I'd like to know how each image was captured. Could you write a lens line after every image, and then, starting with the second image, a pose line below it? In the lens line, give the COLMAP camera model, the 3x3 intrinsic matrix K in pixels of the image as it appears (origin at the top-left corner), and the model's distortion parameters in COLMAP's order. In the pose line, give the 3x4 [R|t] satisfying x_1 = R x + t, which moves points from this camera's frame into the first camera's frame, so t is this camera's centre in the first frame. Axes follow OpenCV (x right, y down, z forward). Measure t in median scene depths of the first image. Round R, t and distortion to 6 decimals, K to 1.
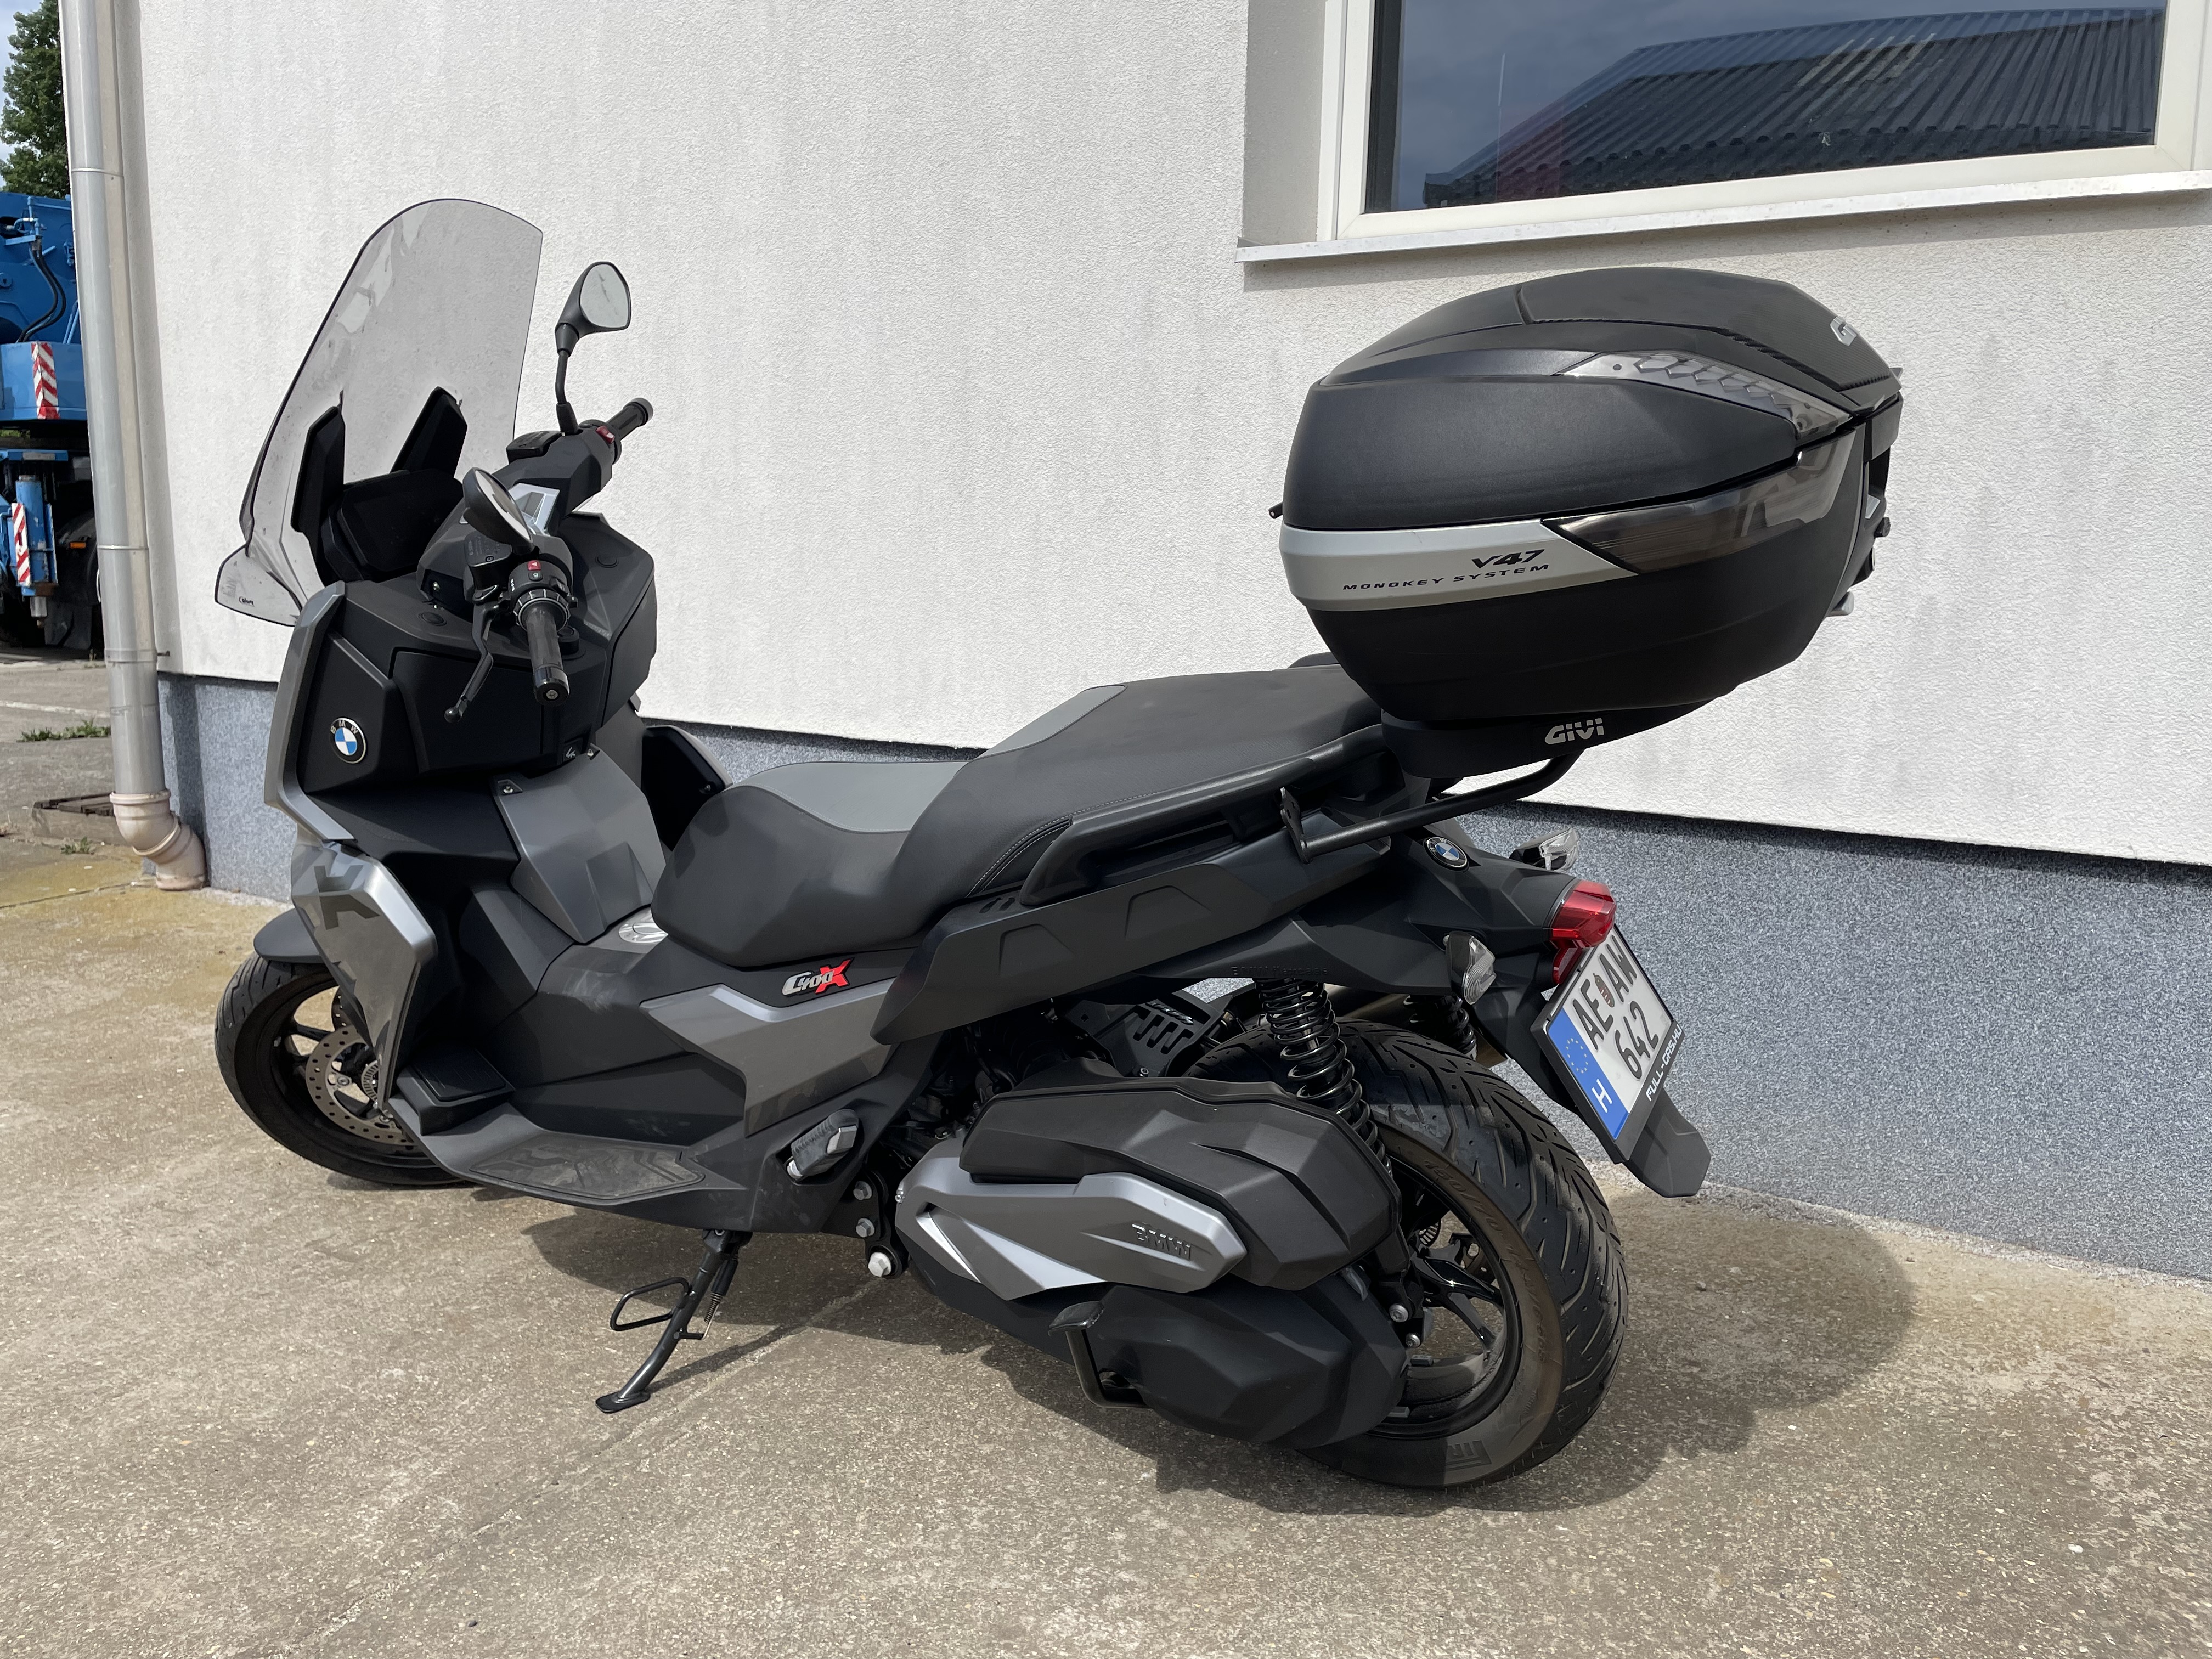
lens RADIAL K [[1663.9, 0, 1125.3], [0, 1663.9, 803.1], [0, 0, 1]] dist [0.090941, -0.112580]
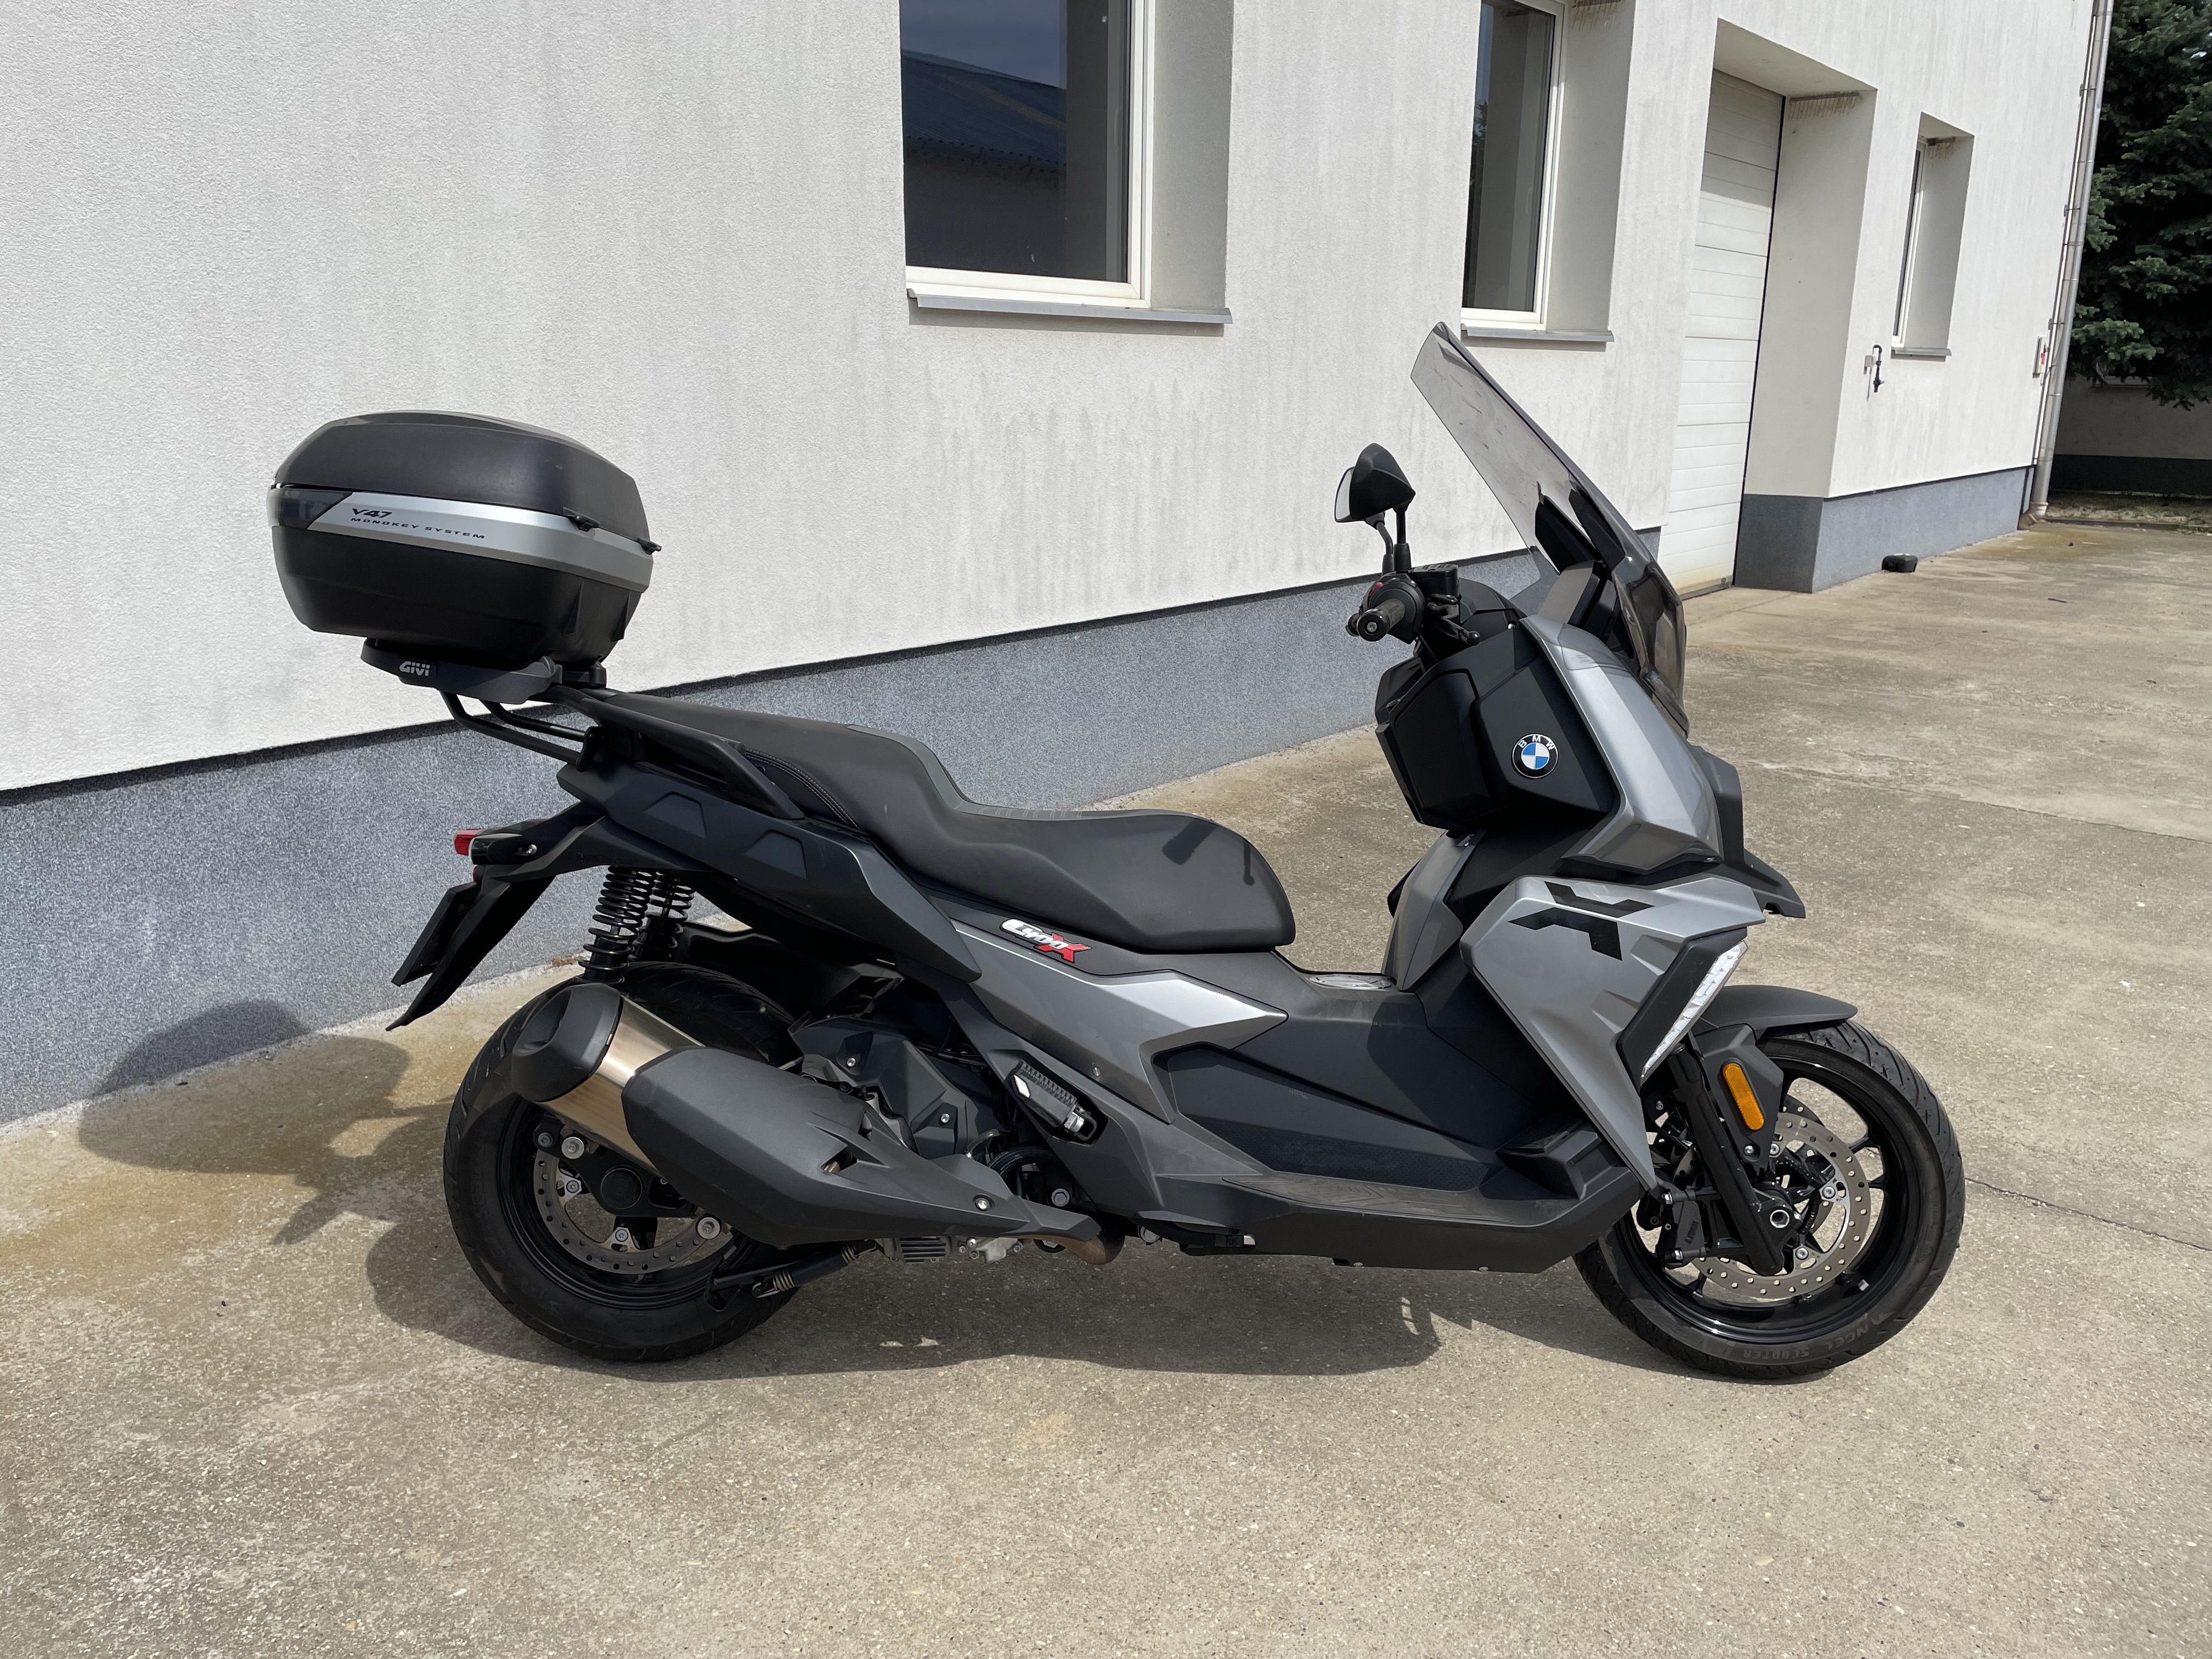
lens RADIAL K [[1660.8, 0, 1119.8], [0, 1660.8, 796.9], [0, 0, 1]] dist [0.097033, -0.117573]
pose [[0.149042, -0.254905, 0.955411, -1.957043], [0.149020, 0.960958, 0.233138, -0.298999], [-0.977537, 0.107628, 0.181209, 0.800449]]
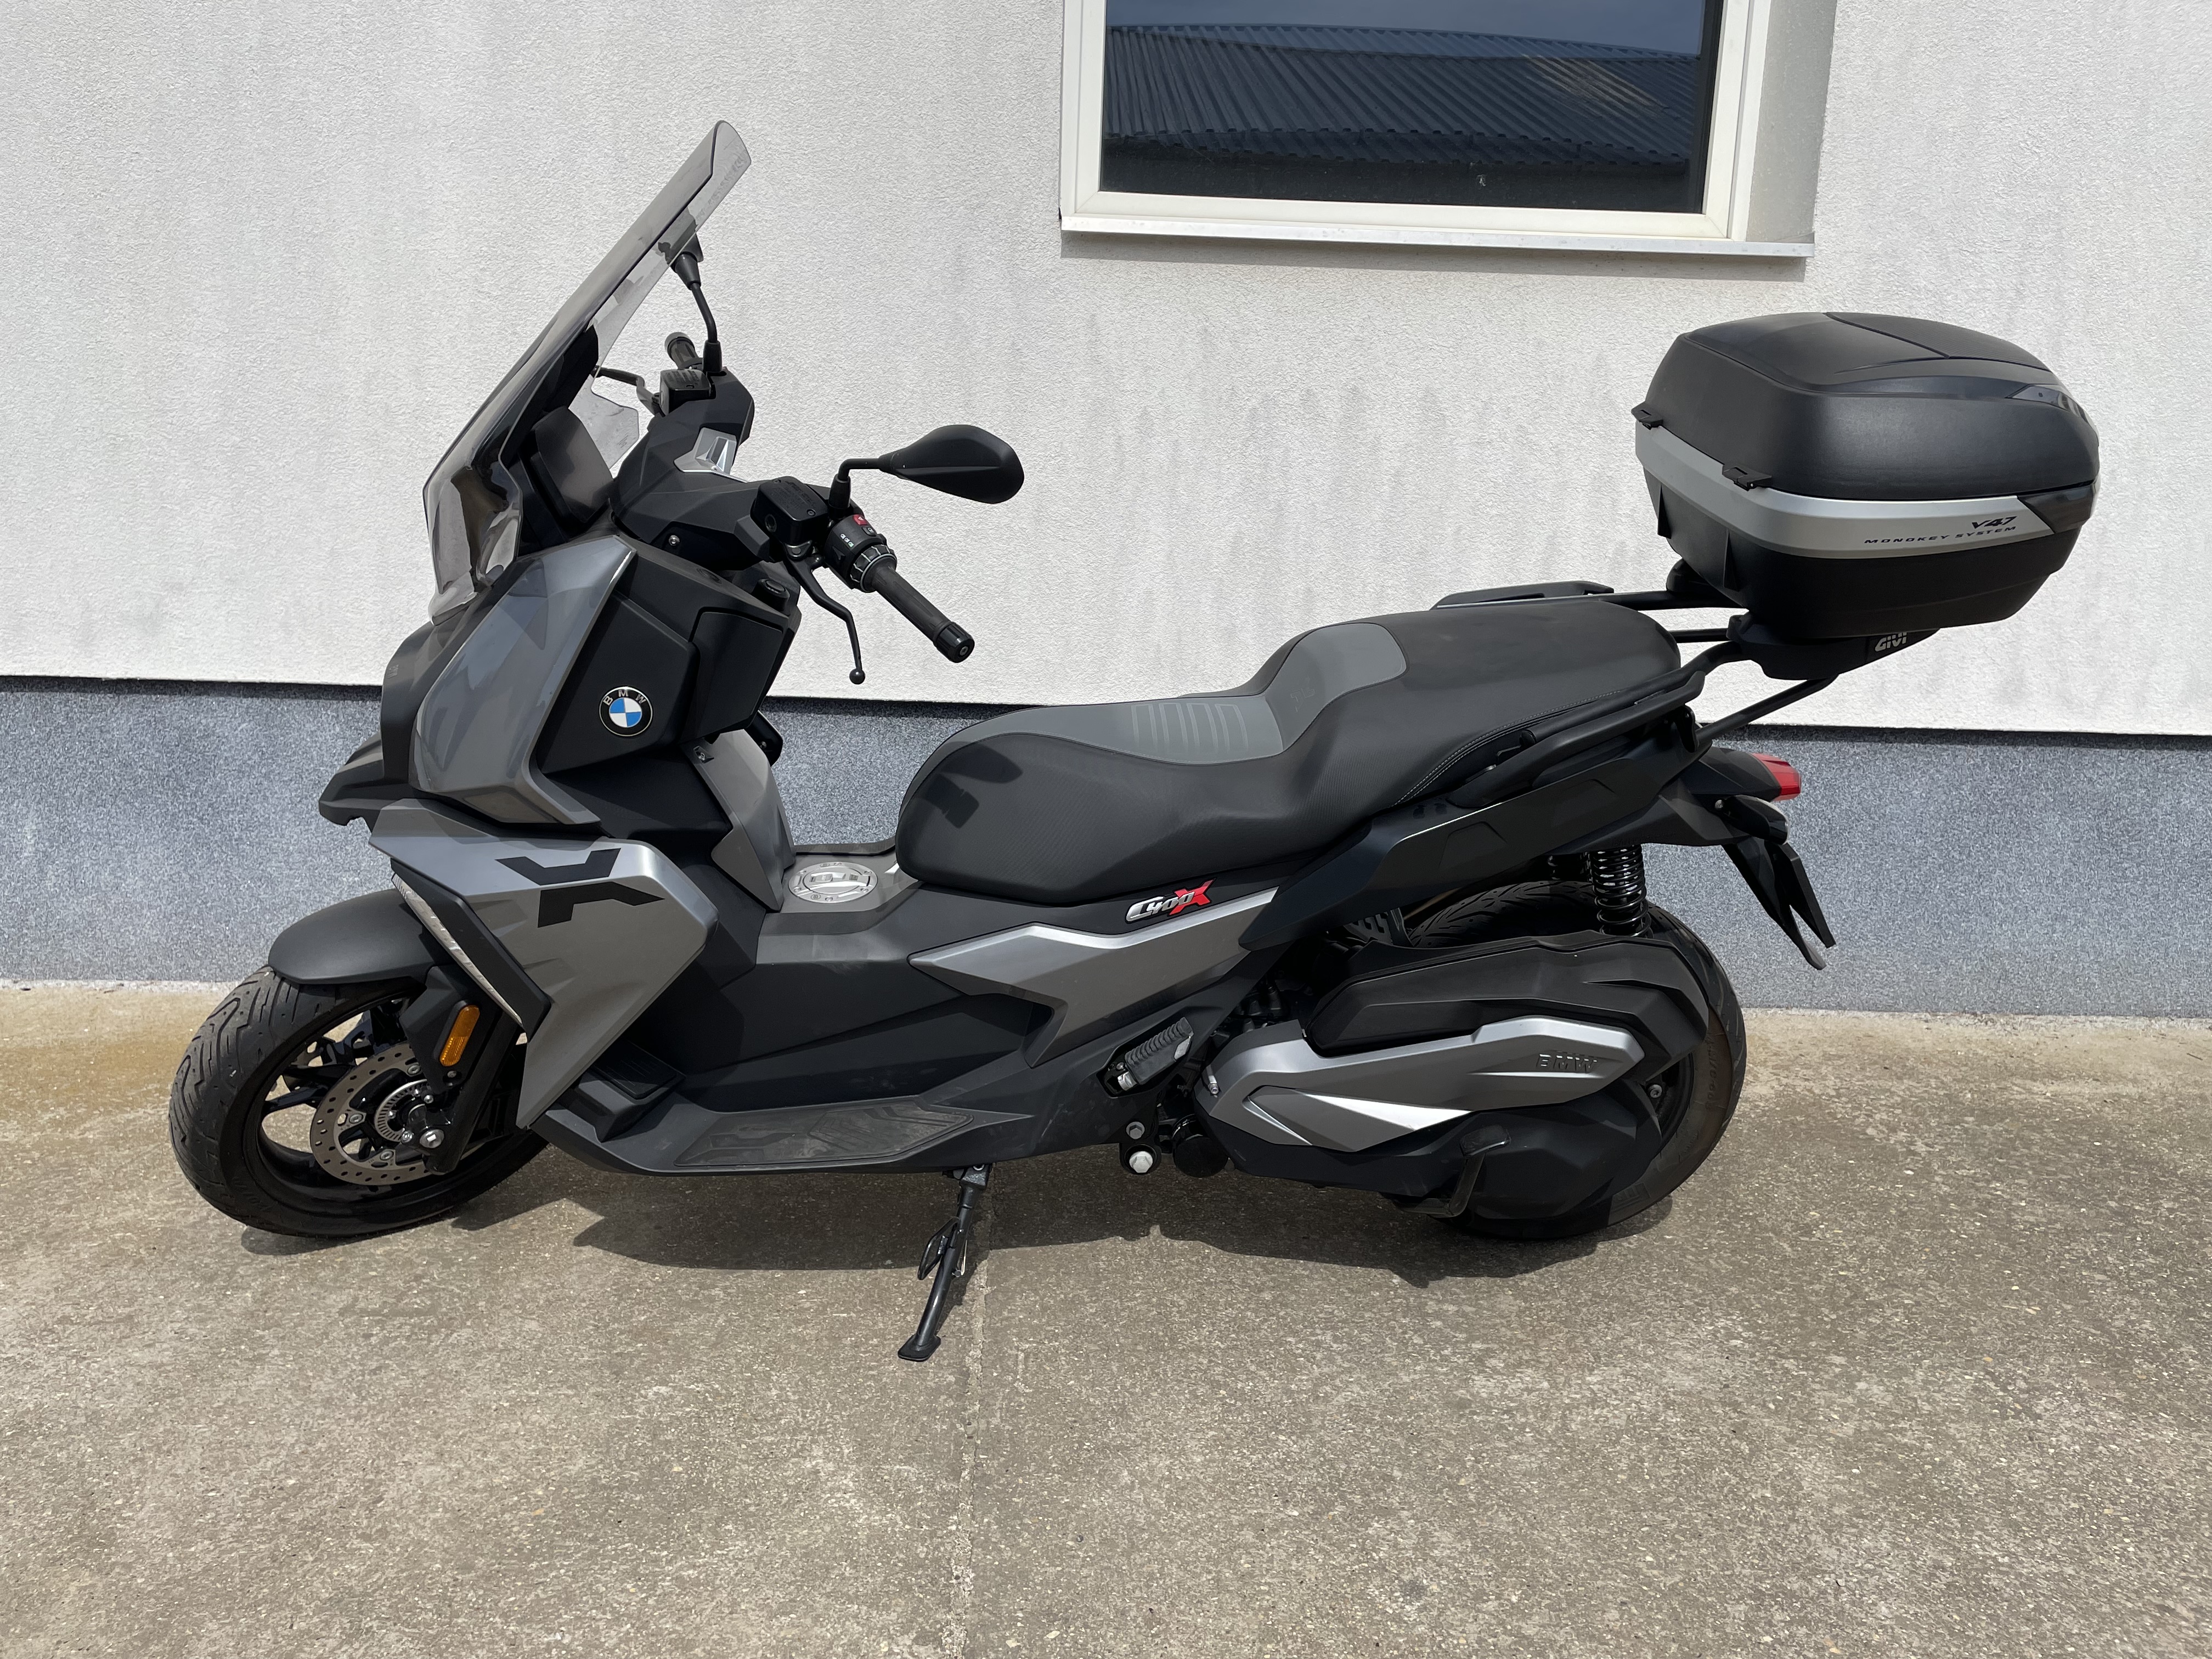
lens RADIAL K [[1660.8, 0, 1119.8], [0, 1660.8, 796.9], [0, 0, 1]] dist [0.097033, -0.117573]
pose [[0.841634, -0.085894, 0.533174, -0.682818], [0.066522, 0.996241, 0.055486, -0.021951], [-0.535936, -0.011231, 0.844184, 0.087951]]
